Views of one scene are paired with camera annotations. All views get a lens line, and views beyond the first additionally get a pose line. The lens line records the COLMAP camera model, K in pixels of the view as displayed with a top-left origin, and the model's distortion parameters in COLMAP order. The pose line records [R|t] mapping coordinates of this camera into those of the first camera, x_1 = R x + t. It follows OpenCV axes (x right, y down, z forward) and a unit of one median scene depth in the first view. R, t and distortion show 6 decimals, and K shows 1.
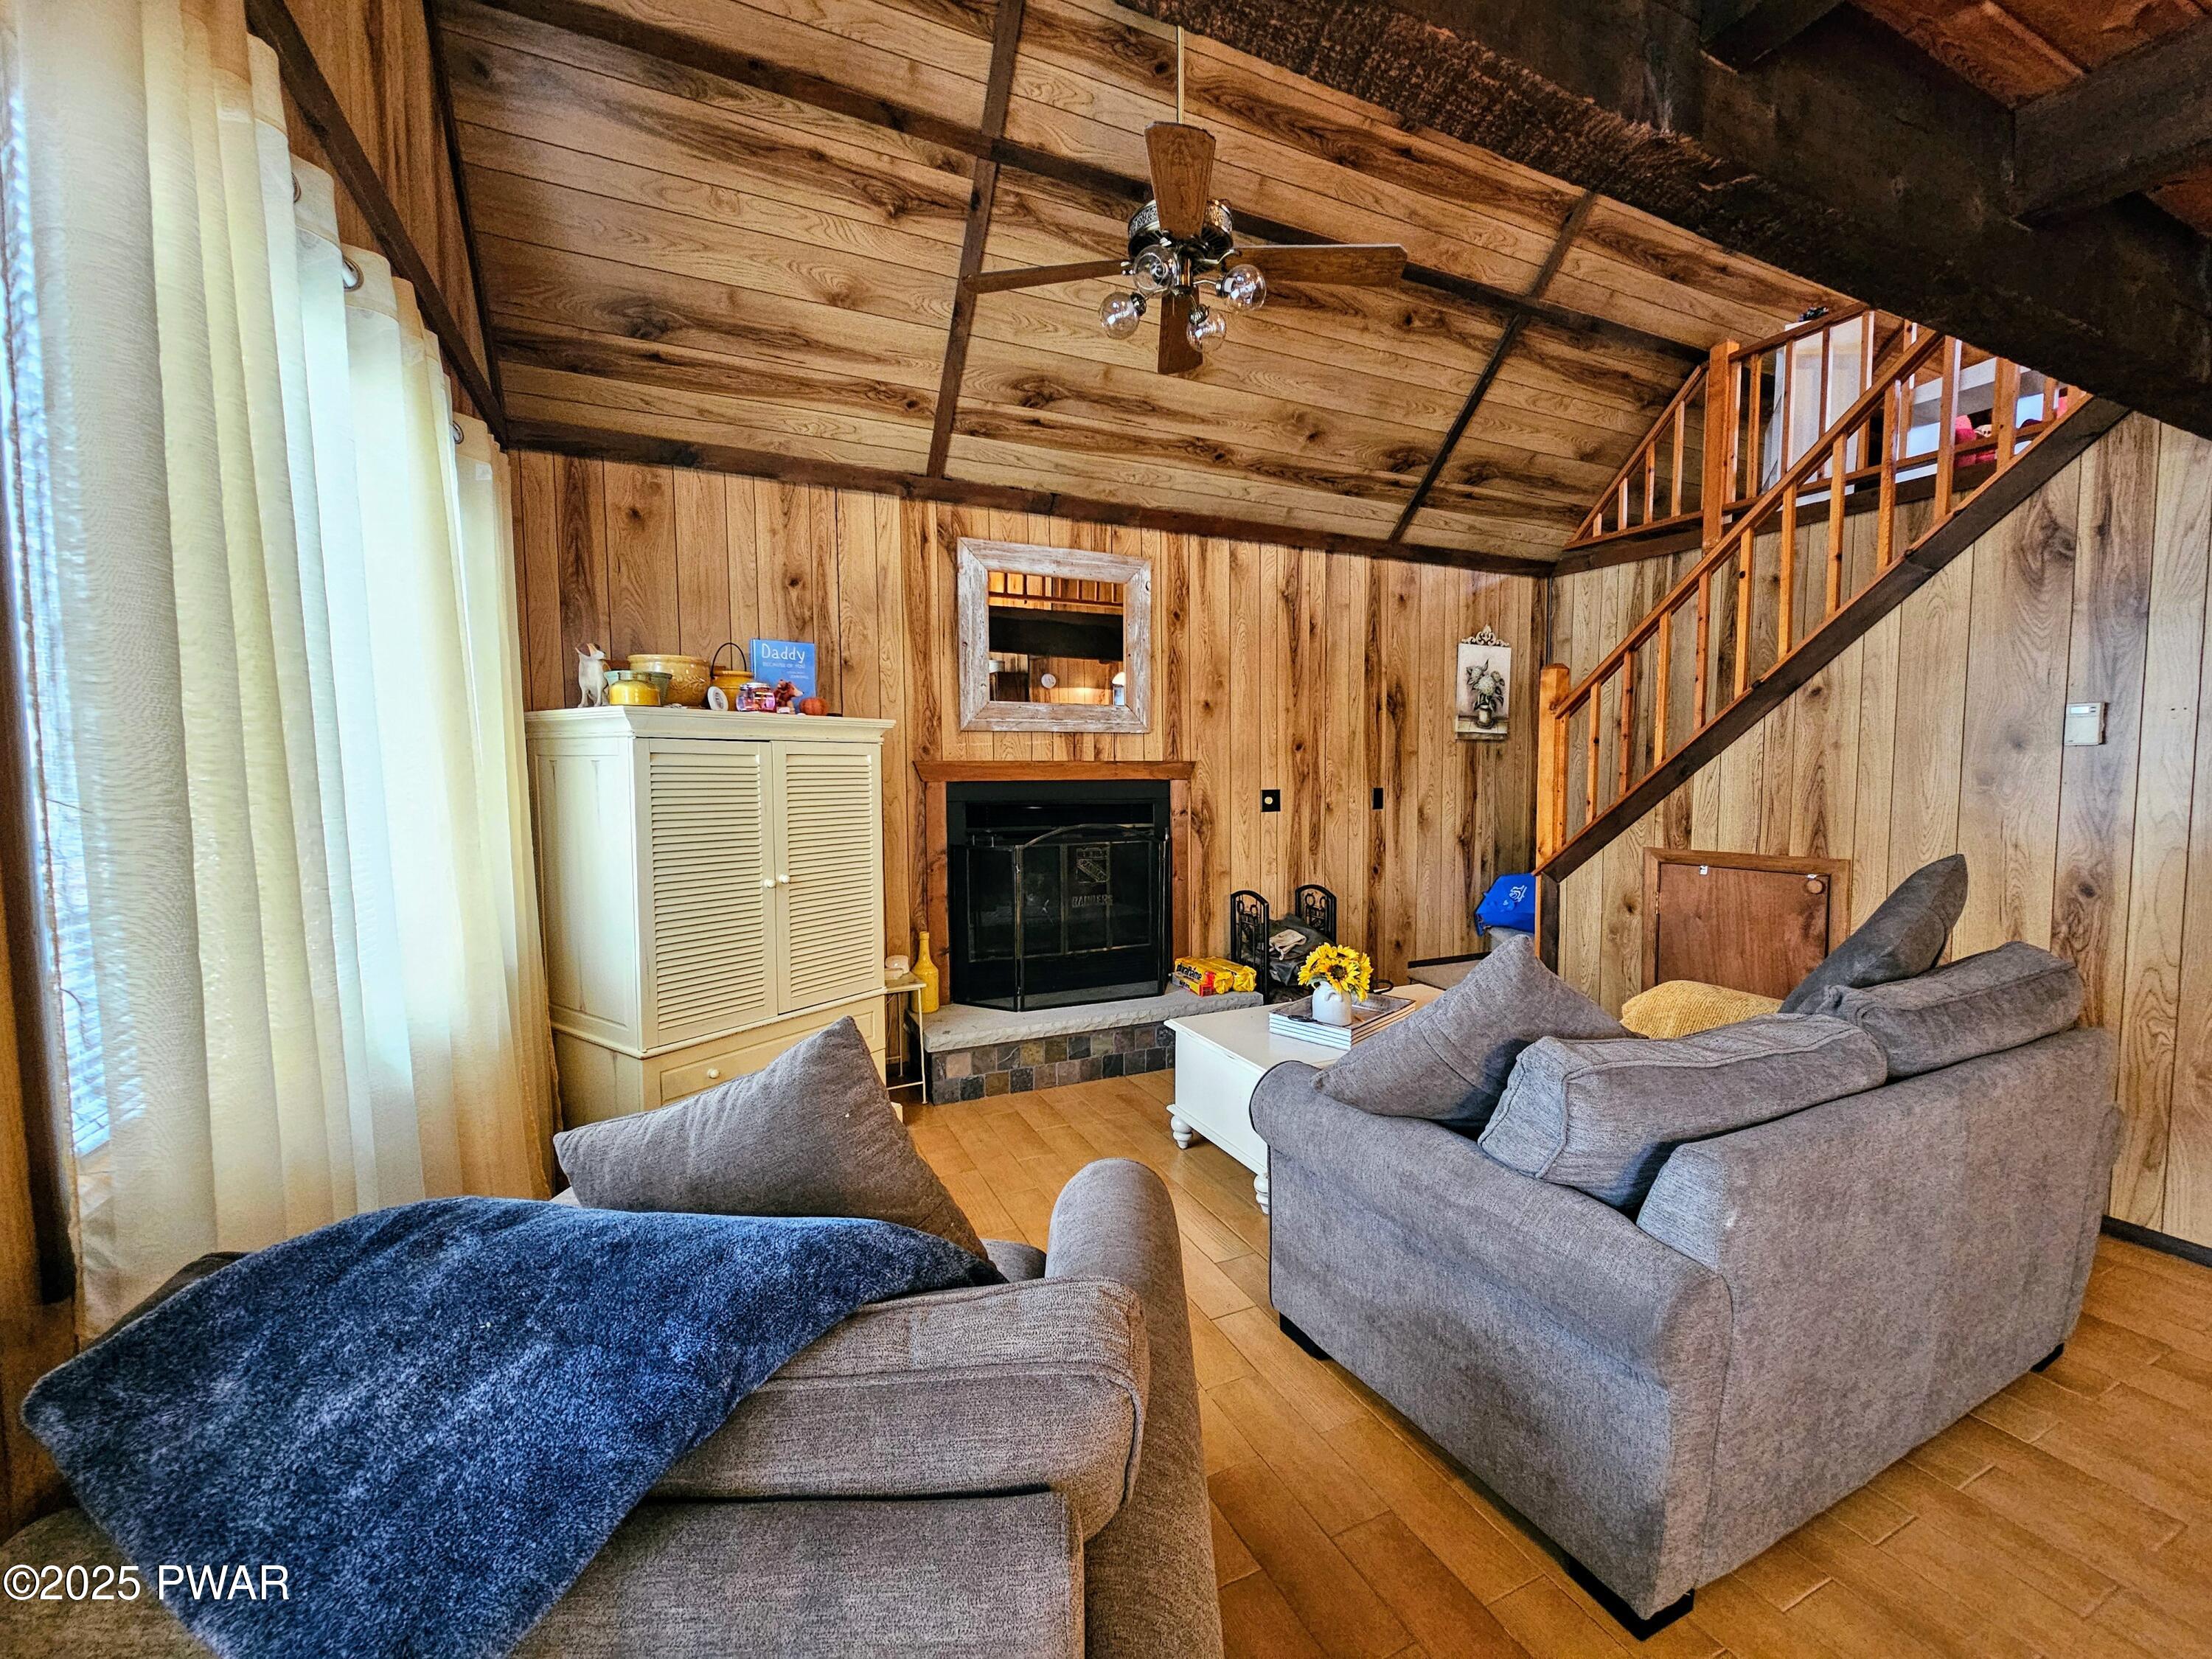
lens RADIAL K [[905.0, 0, 1135.3], [0, 905.0, 838.2], [0, 0, 1]] dist [-0.002385, -0.000129]
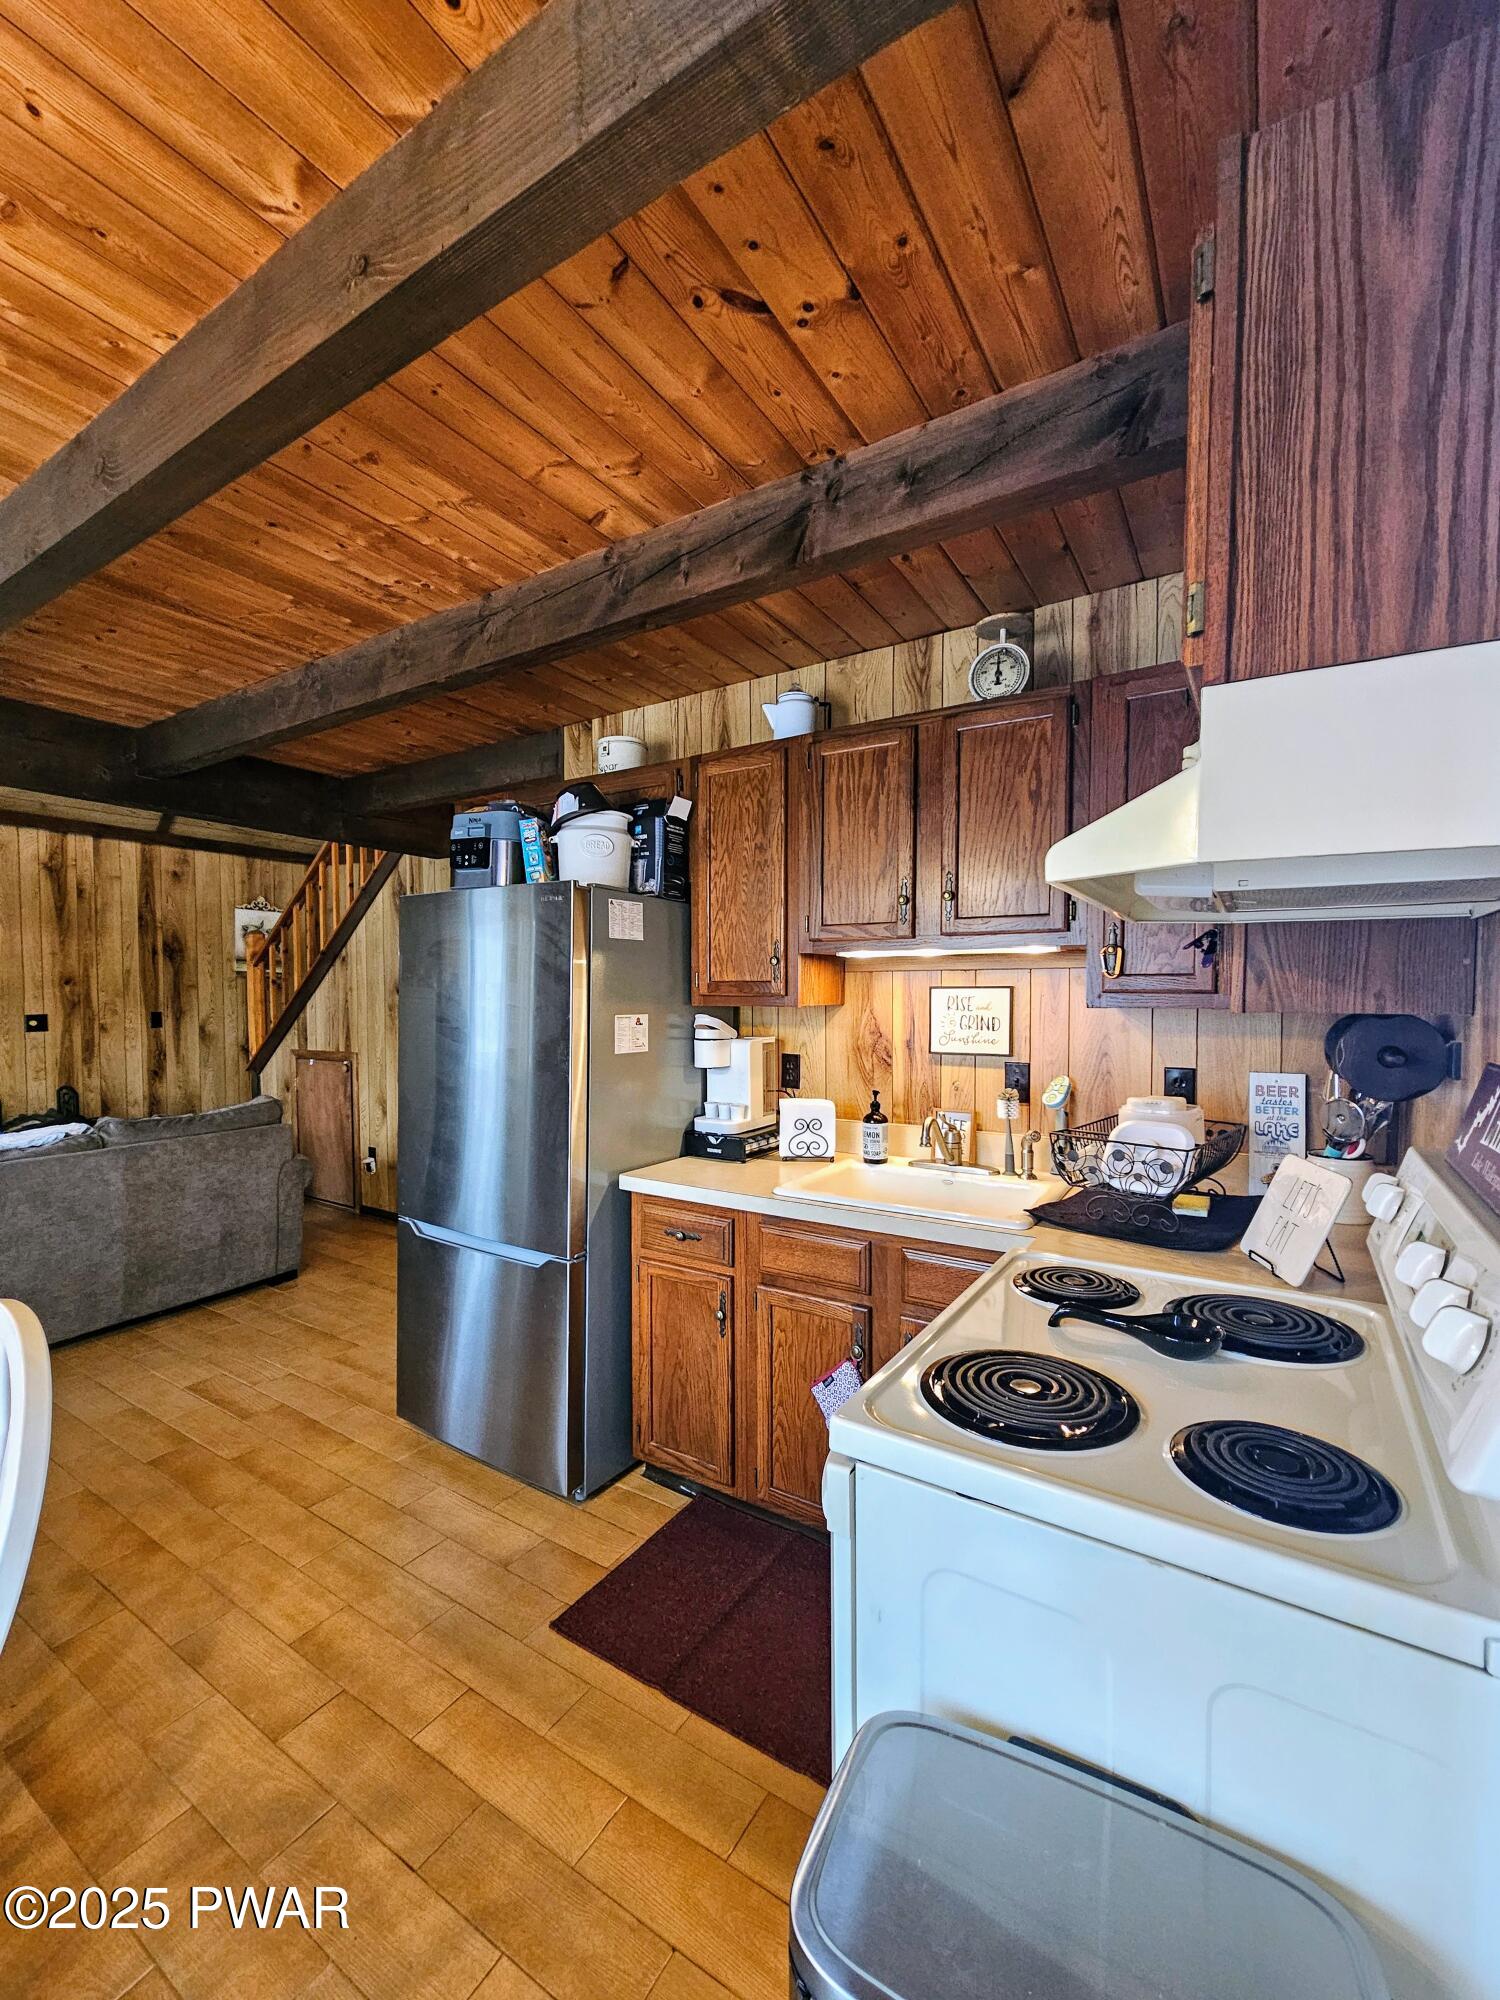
lens RADIAL K [[818.3, 0, 753.3], [0, 818.3, 1018.8], [0, 0, 1]] dist [-0.002385, -0.000129]
pose [[0.846079, -0.013137, 0.532895, 0.423917], [0.033059, 0.999065, -0.027858, 0.020526], [-0.532031, 0.041187, 0.845723, -0.577846]]
